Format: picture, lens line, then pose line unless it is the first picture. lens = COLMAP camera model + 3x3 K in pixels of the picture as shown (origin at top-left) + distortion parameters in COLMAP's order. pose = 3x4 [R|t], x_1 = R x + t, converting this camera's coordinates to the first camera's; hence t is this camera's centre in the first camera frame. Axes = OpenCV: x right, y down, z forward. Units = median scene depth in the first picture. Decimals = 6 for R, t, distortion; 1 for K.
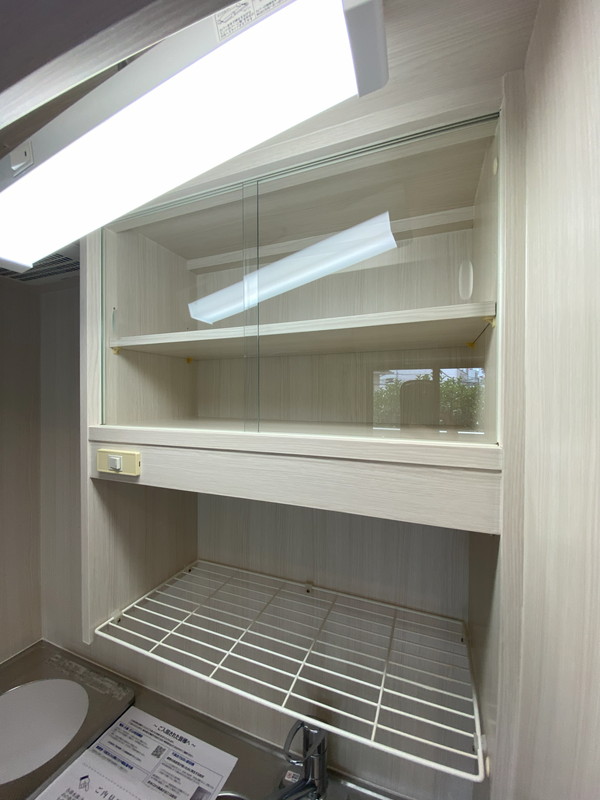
lens RADIAL K [[325.4, 0, 303.4], [0, 325.4, 405.0], [0, 0, 1]] dist [-0.010805, -0.000528]
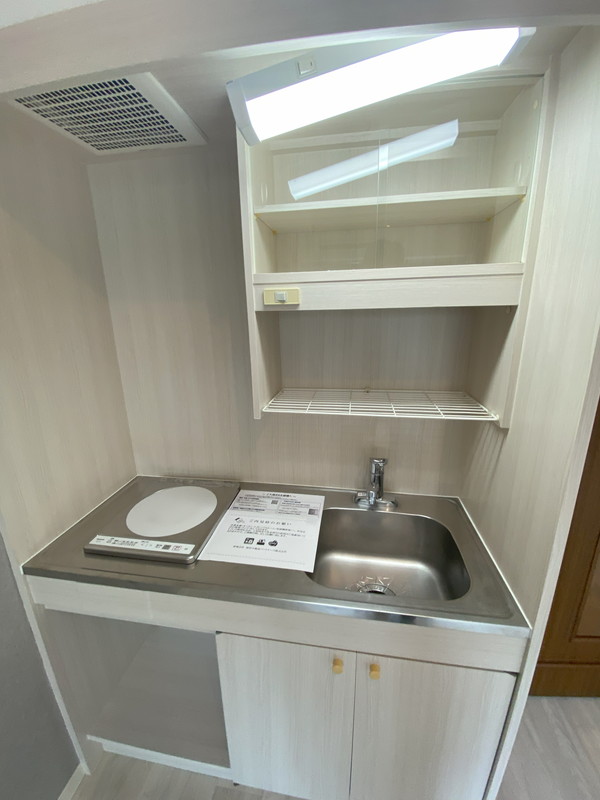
lens RADIAL K [[325.4, 0, 294.4], [0, 325.4, 395.5], [0, 0, 1]] dist [-0.010805, -0.000528]
pose [[0.970091, -0.097768, 0.222184, -0.851527], [0.039101, 0.966289, 0.254475, 0.227060], [-0.239573, -0.238176, 0.941210, -0.510389]]
